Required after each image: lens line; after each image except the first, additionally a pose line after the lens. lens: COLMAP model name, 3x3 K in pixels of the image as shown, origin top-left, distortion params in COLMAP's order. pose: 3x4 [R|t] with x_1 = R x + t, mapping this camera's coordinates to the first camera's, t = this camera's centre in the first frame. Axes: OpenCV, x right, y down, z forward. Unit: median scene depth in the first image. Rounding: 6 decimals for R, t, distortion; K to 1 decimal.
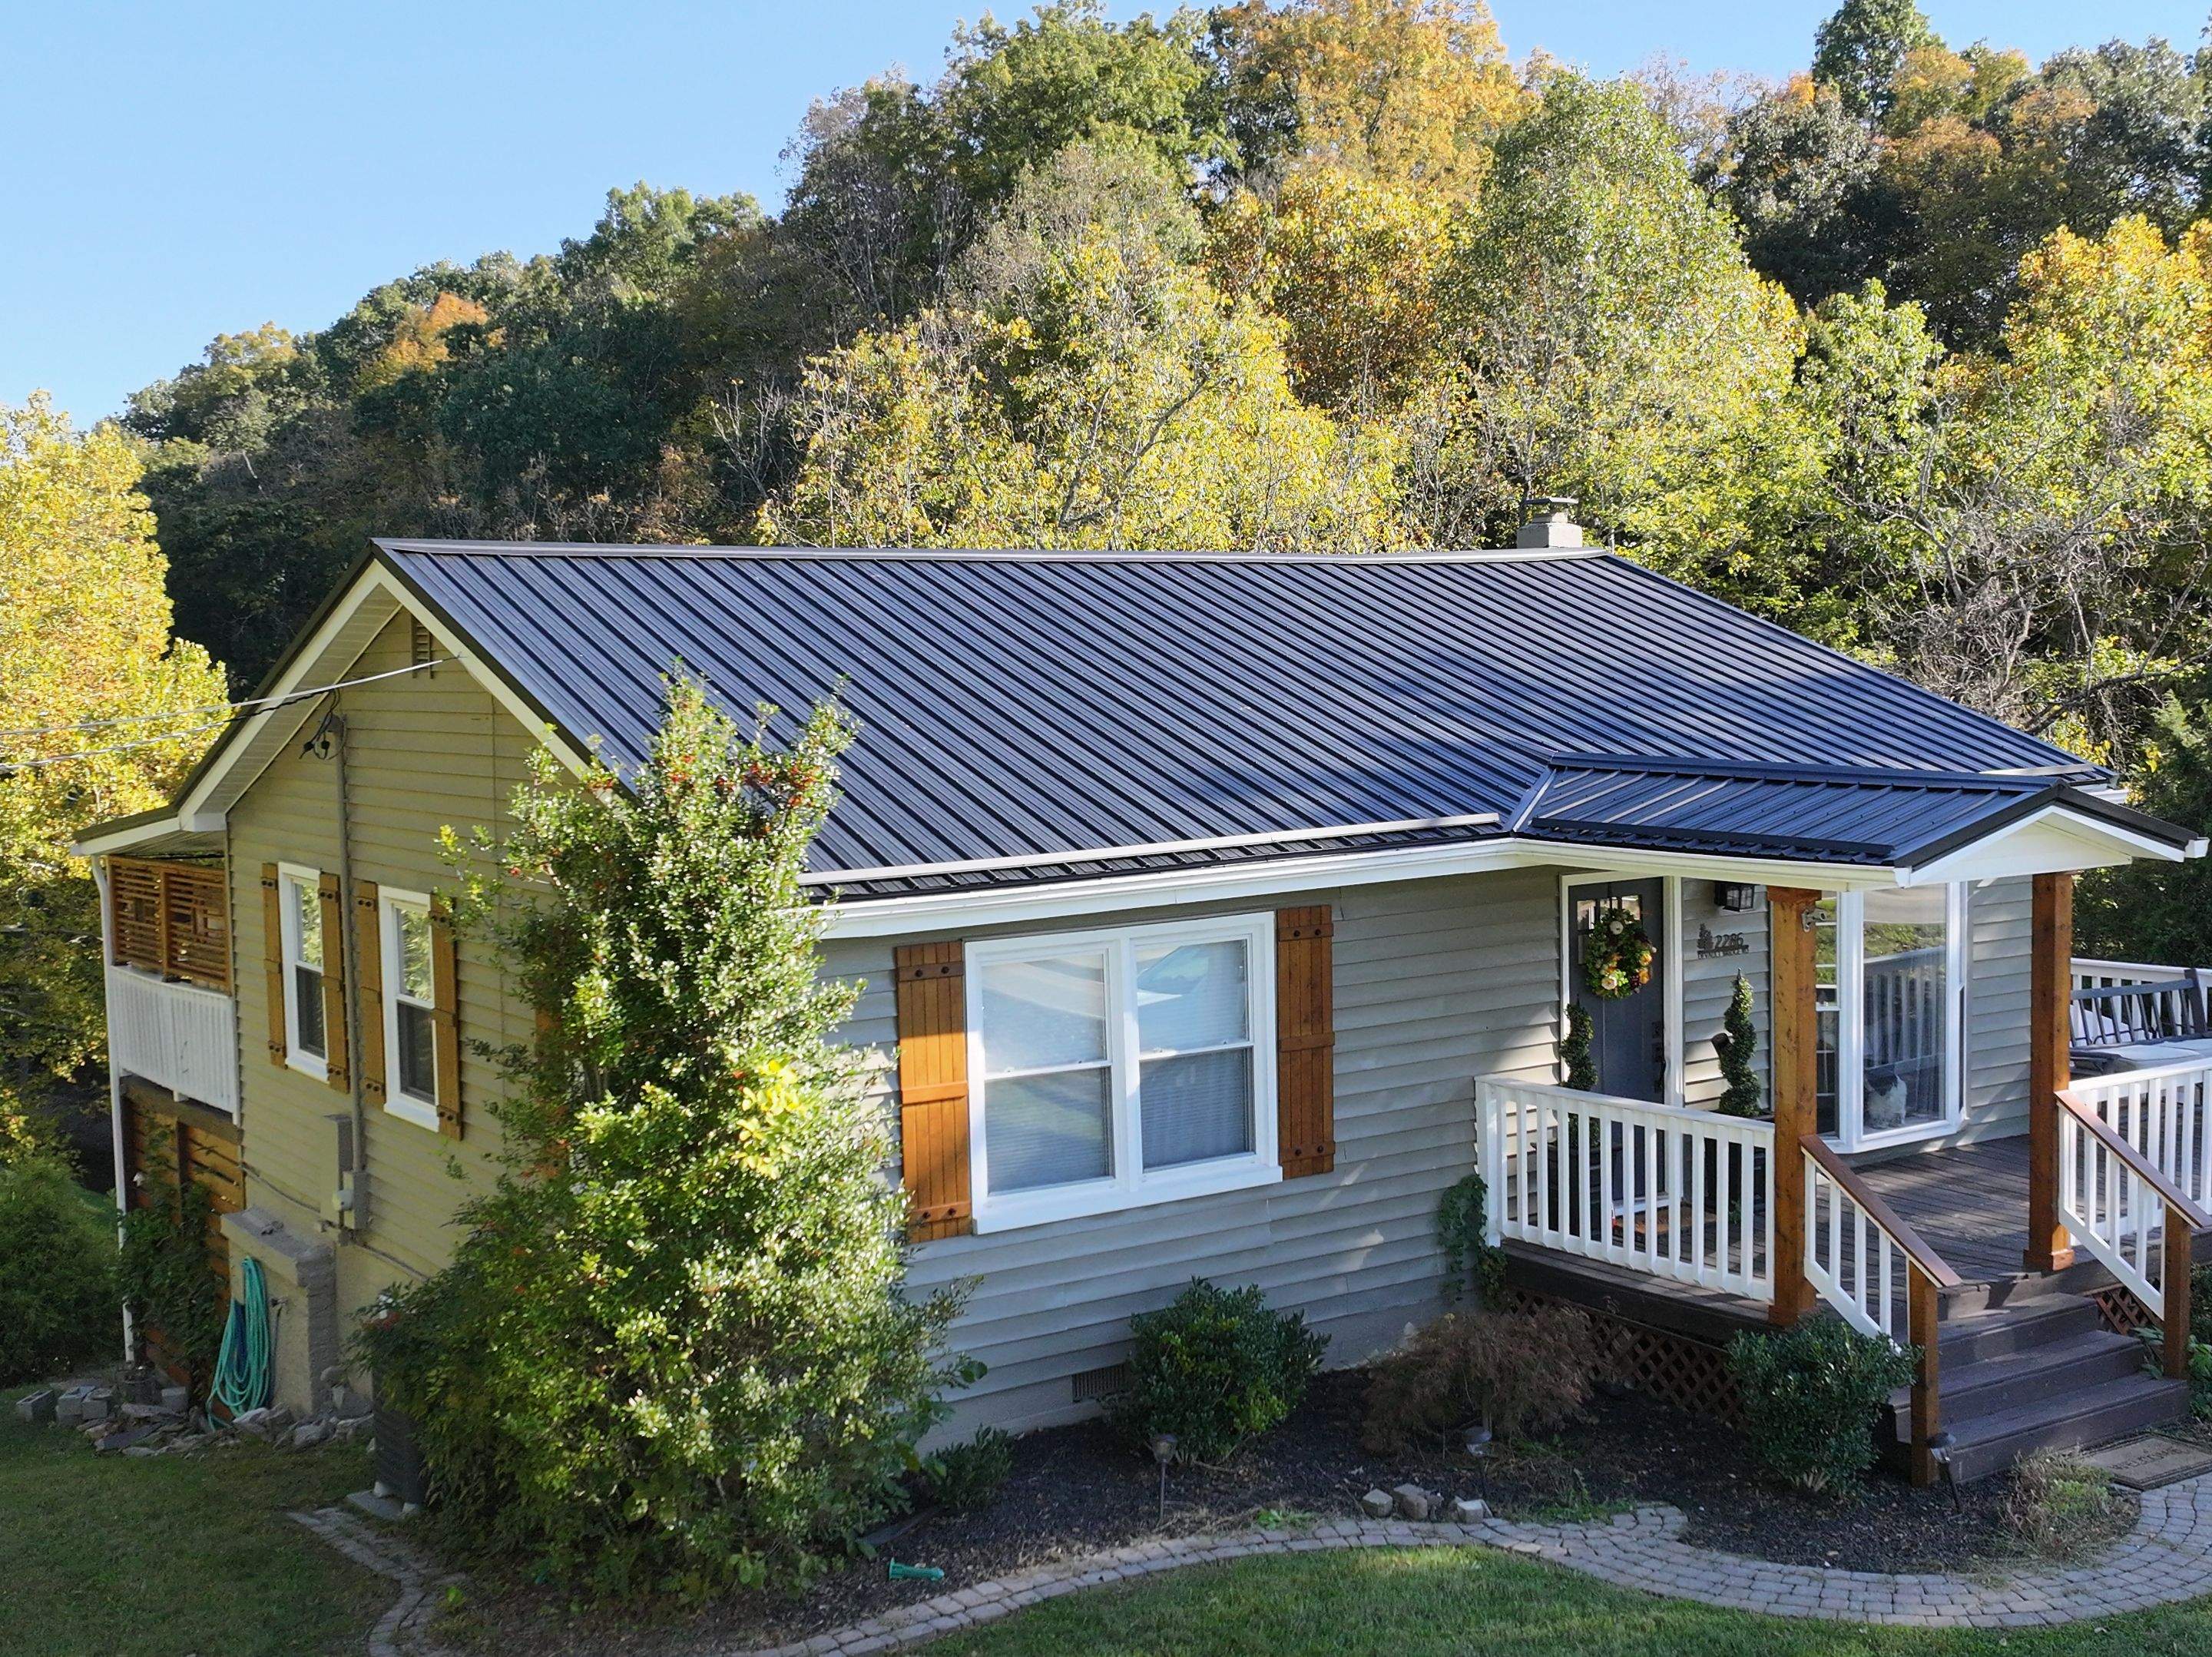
lens RADIAL K [[2555.7, 0, 1106.0], [0, 2555.7, 828.5], [0, 0, 1]] dist [0.007061, 0.012511]
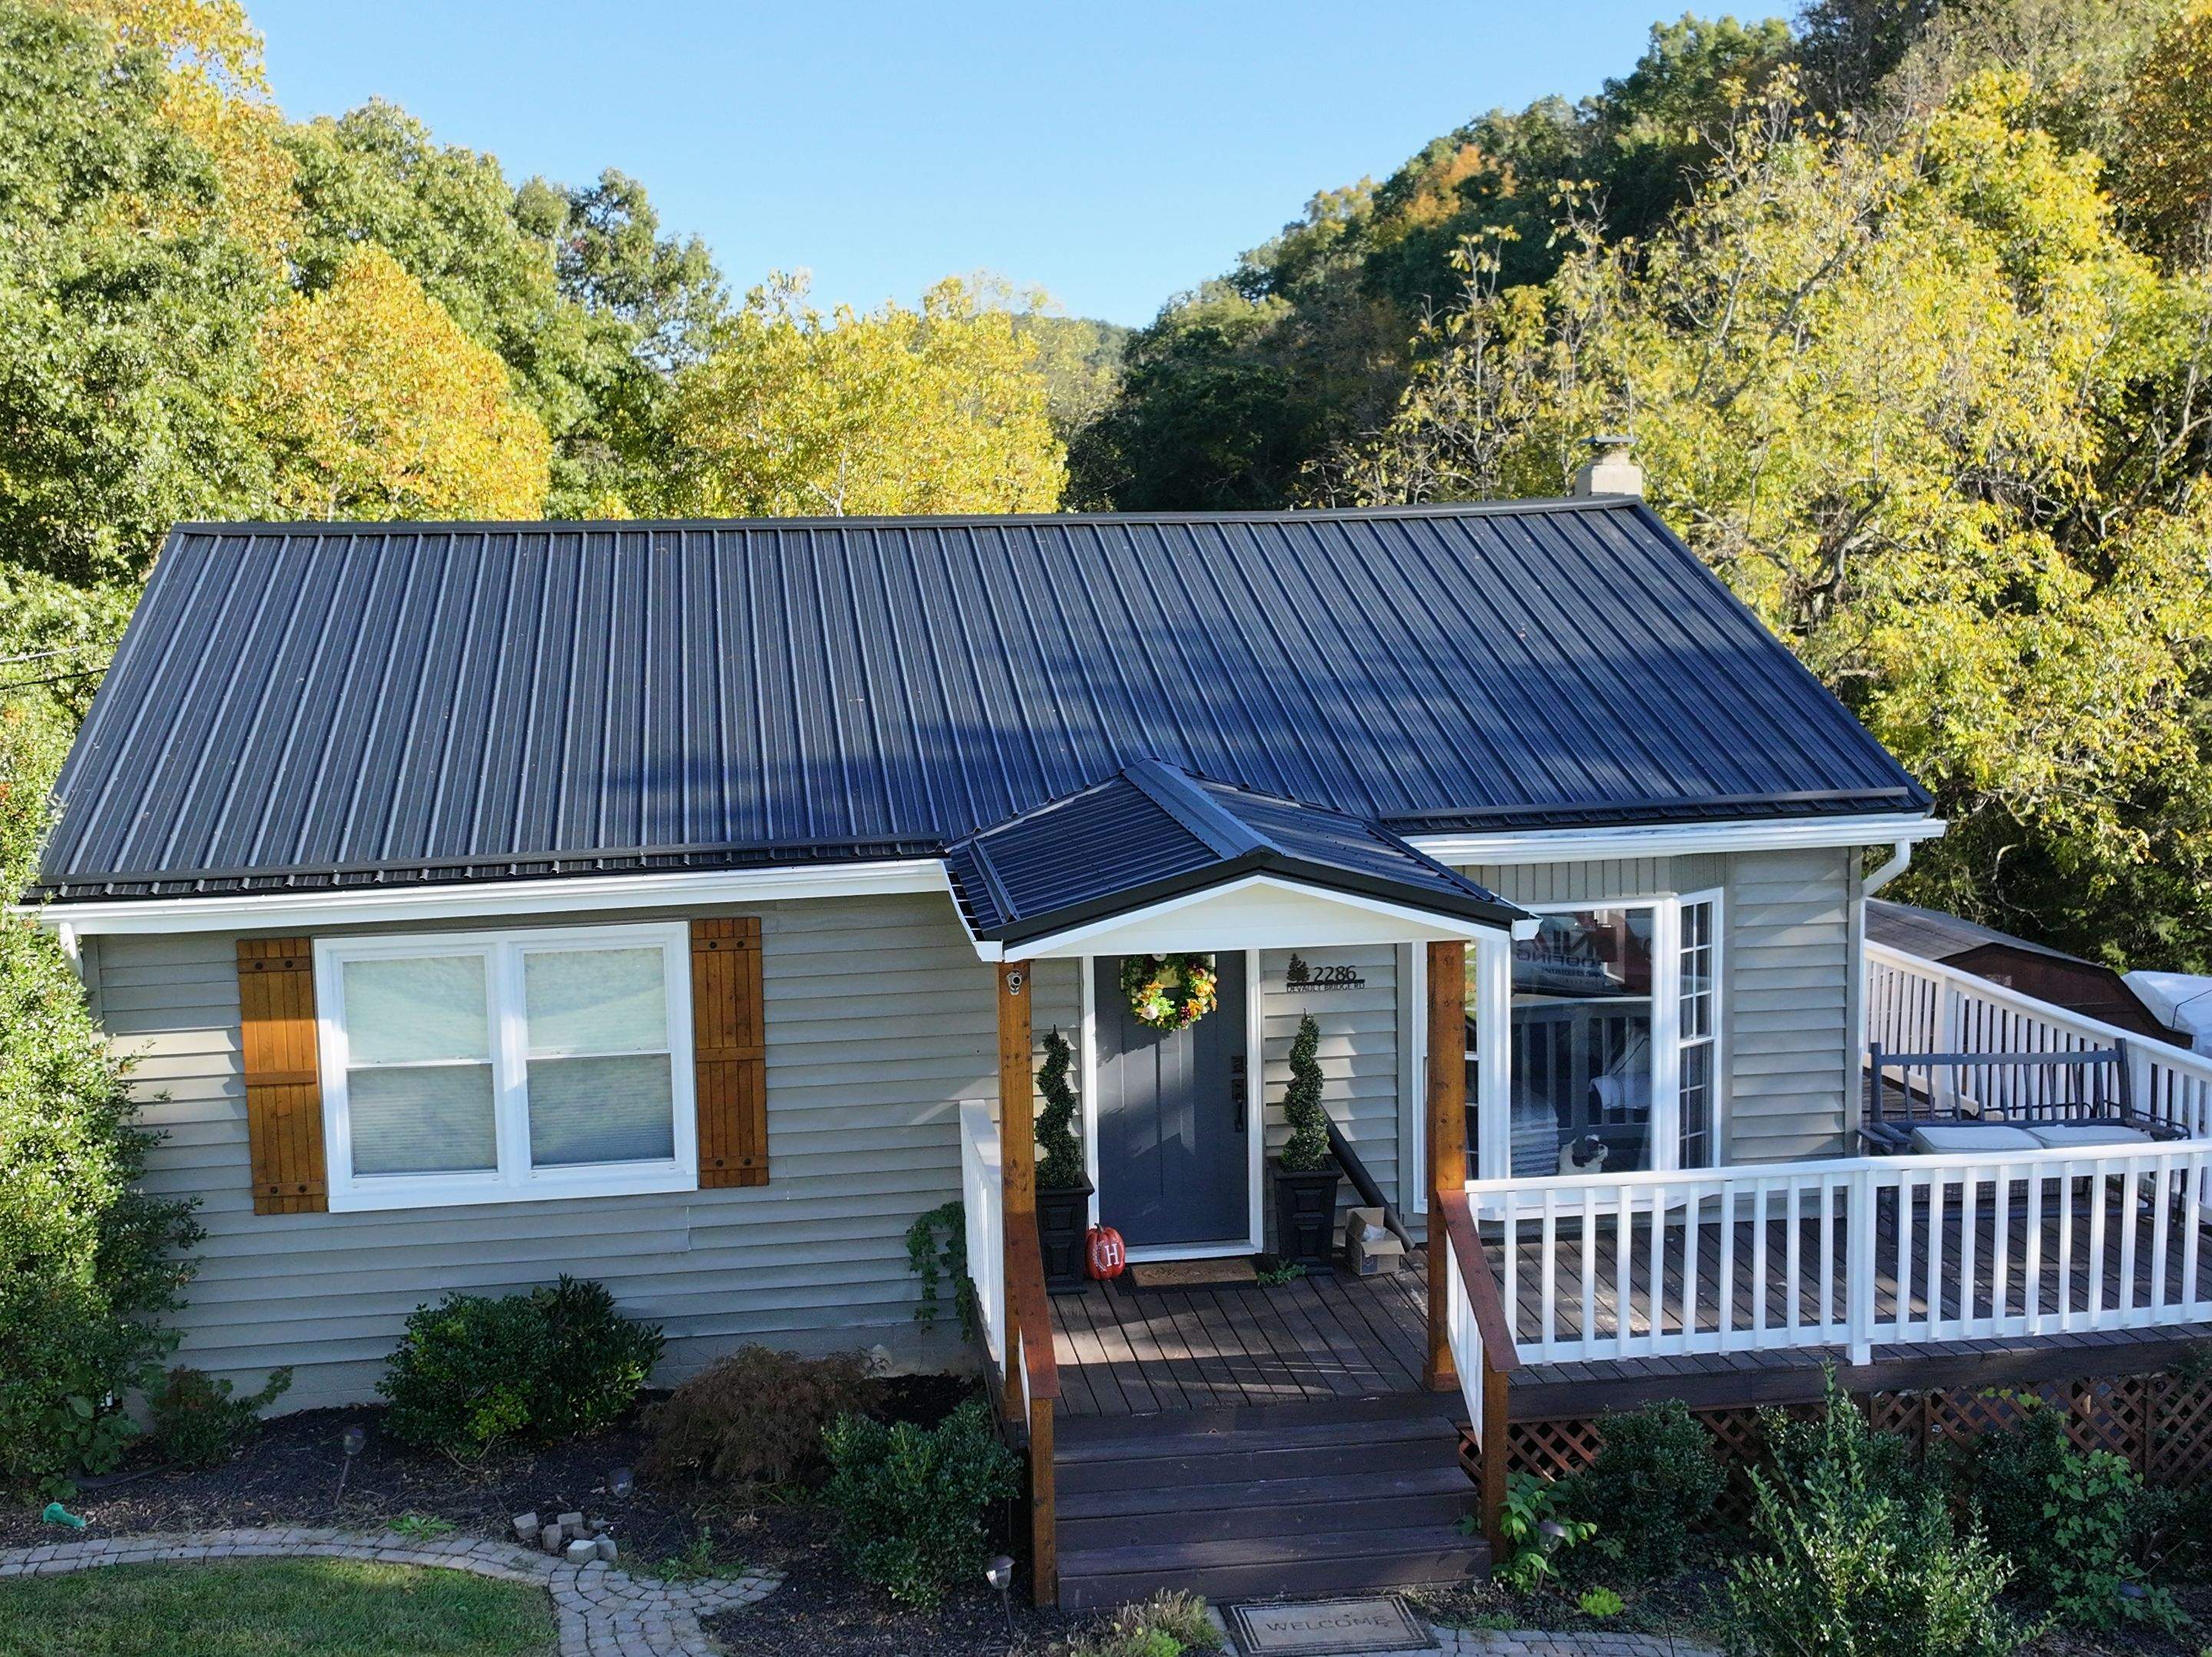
lens RADIAL K [[2592.3, 0, 1106.0], [0, 2592.3, 828.5], [0, 0, 1]] dist [0.018359, -0.037456]
pose [[0.901779, 0.055800, -0.428579, 0.612139], [-0.029781, 0.997296, 0.067184, -0.072667], [0.431169, -0.047821, 0.901003, 0.154255]]
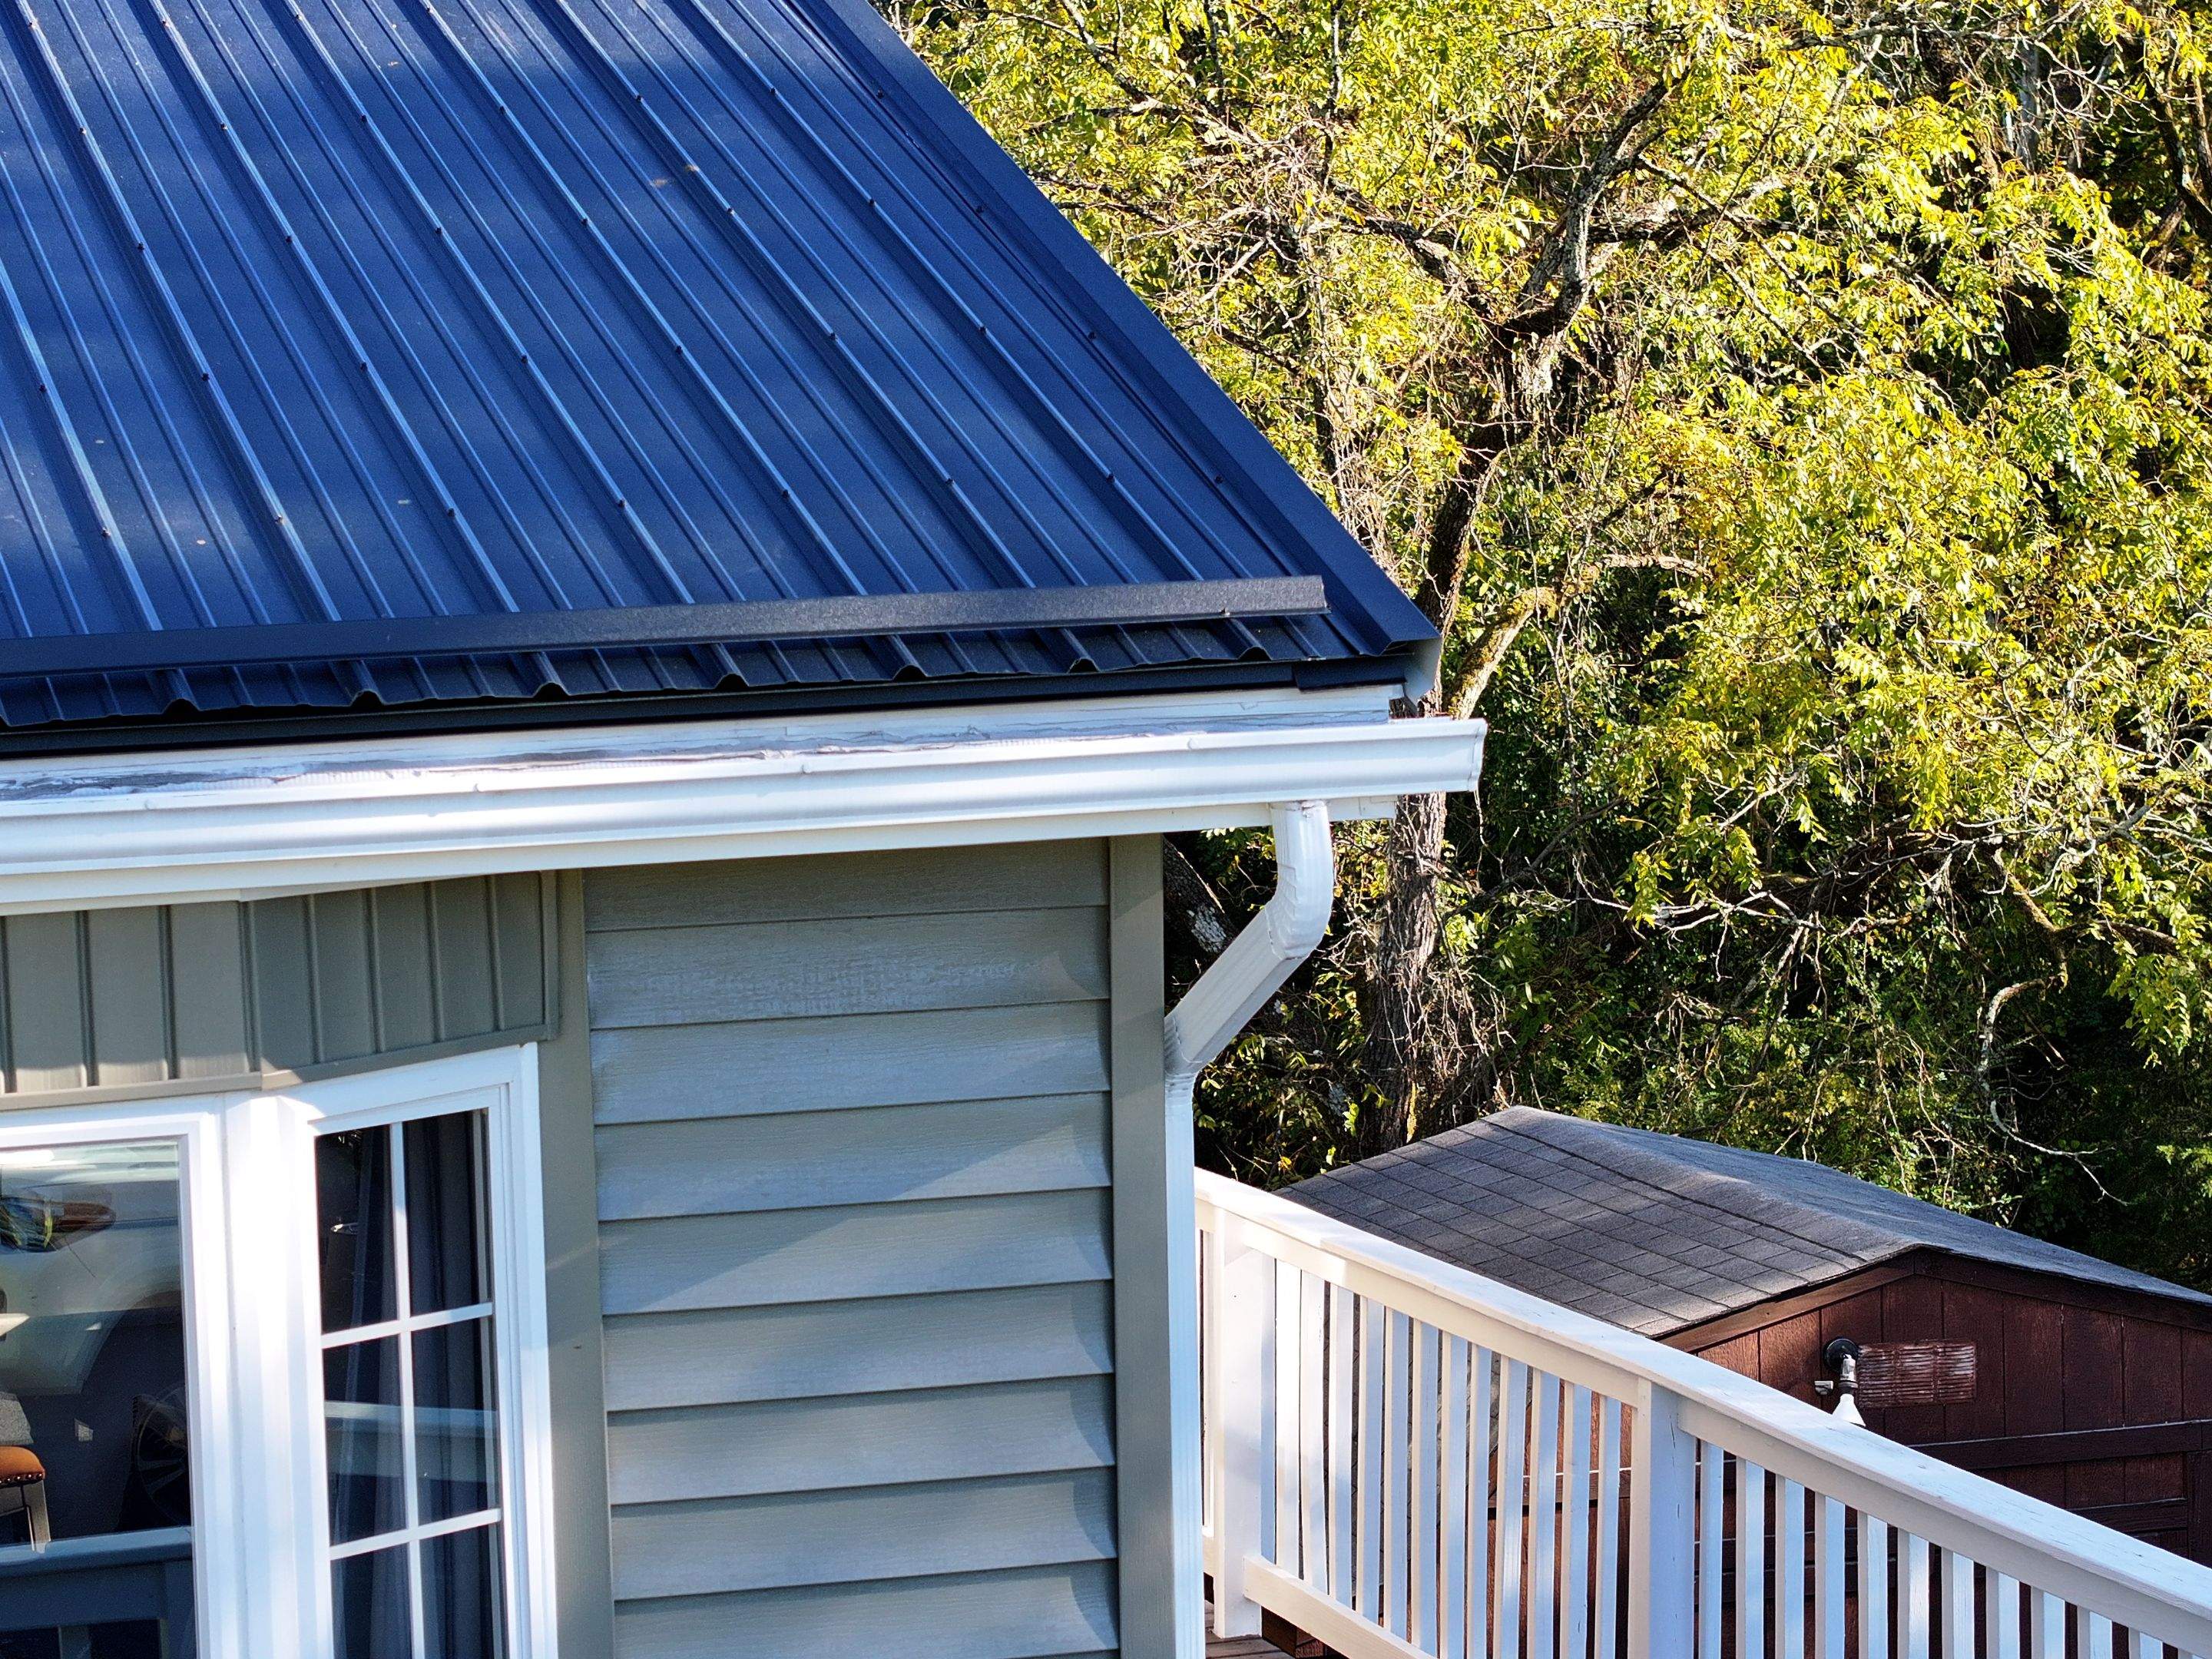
lens RADIAL K [[5612.7, 0, 1106.0], [0, 5612.7, 829.5], [0, 0, 1]] dist [0.016998, 0.252642]
pose [[0.960007, 0.024948, -0.278863, 0.579153], [-0.017382, 0.999412, 0.029572, -0.022365], [0.279437, -0.023542, 0.959876, 0.719958]]
